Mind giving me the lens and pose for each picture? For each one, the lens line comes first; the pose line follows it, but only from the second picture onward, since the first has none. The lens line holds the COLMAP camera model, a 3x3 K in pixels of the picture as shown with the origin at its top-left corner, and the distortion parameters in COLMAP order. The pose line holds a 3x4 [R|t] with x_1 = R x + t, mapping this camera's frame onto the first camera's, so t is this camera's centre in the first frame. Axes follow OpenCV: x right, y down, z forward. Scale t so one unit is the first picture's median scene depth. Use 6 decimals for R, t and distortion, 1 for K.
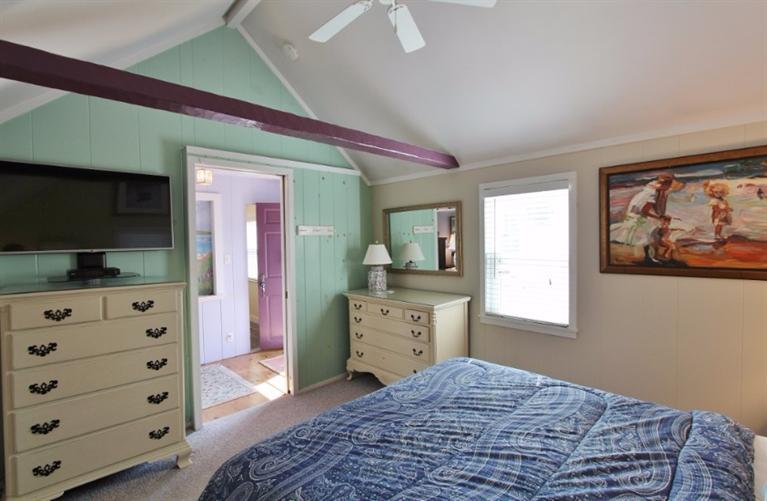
lens RADIAL K [[357.9, 0, 382.3], [0, 357.9, 244.4], [0, 0, 1]] dist [-0.020557, 0.004660]
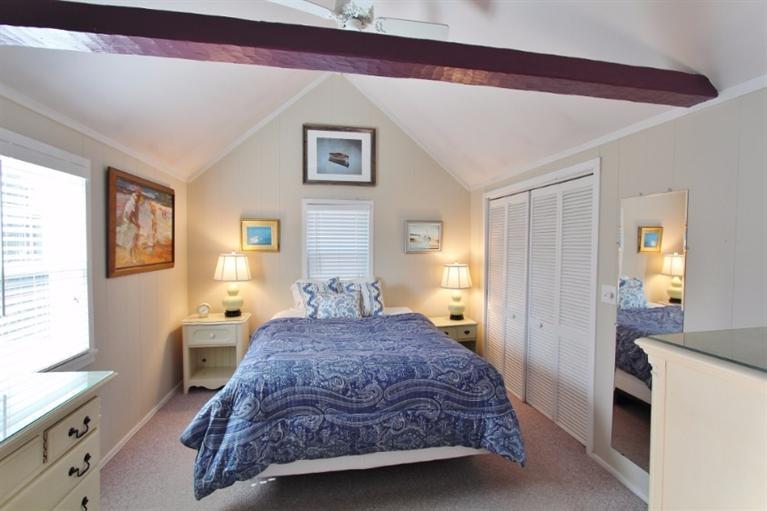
lens RADIAL K [[352.3, 0, 384.4], [0, 352.3, 254.7], [0, 0, 1]] dist [-0.013817, 0.001020]
pose [[-0.824330, -0.005246, 0.566085, -0.621487], [0.018402, 0.999180, 0.036057, -0.003046], [-0.565810, 0.040140, -0.823558, 1.660198]]
